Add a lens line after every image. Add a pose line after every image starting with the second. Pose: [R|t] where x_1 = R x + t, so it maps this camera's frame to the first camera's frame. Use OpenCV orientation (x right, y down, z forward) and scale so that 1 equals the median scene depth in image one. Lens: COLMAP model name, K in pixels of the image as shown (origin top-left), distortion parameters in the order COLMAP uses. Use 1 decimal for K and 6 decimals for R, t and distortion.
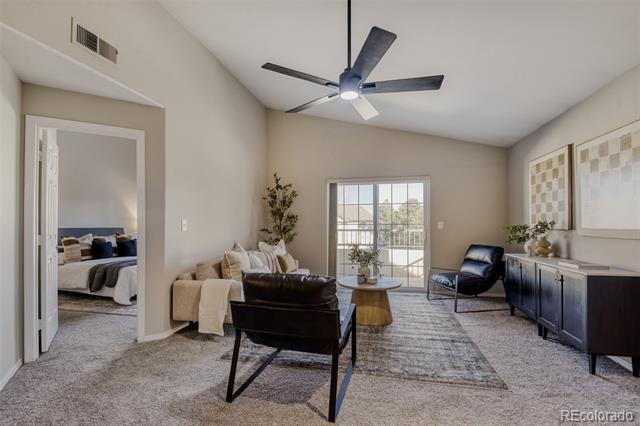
lens RADIAL K [[298.2, 0, 319.0], [0, 298.2, 224.3], [0, 0, 1]] dist [0.016754, -0.015947]
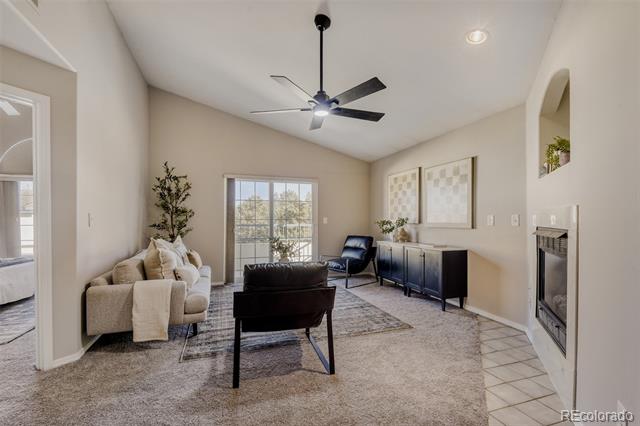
lens RADIAL K [[298.2, 0, 324.0], [0, 298.2, 223.5], [0, 0, 1]] dist [0.016754, -0.015947]
pose [[0.847520, -0.003538, 0.530751, -0.371007], [-0.003644, 0.999915, 0.012485, 0.001346], [-0.530750, -0.012516, 0.847436, -0.029957]]
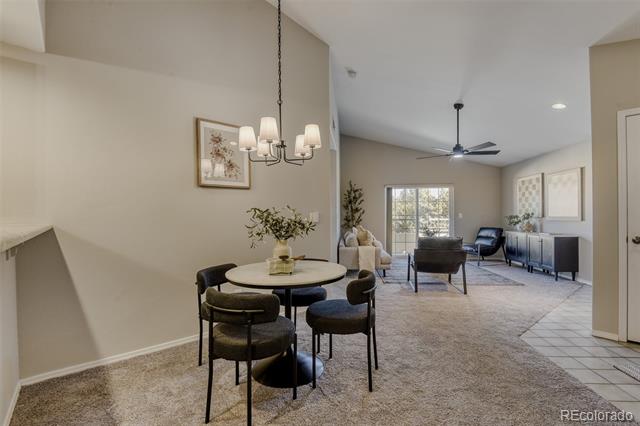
lens RADIAL K [[298.2, 0, 321.8], [0, 298.2, 218.1], [0, 0, 1]] dist [0.016754, -0.015947]
pose [[0.991703, -0.005780, 0.128417, -0.810255], [0.004677, 0.999950, 0.008891, 0.000367], [-0.128462, -0.008216, 0.991680, -0.724327]]
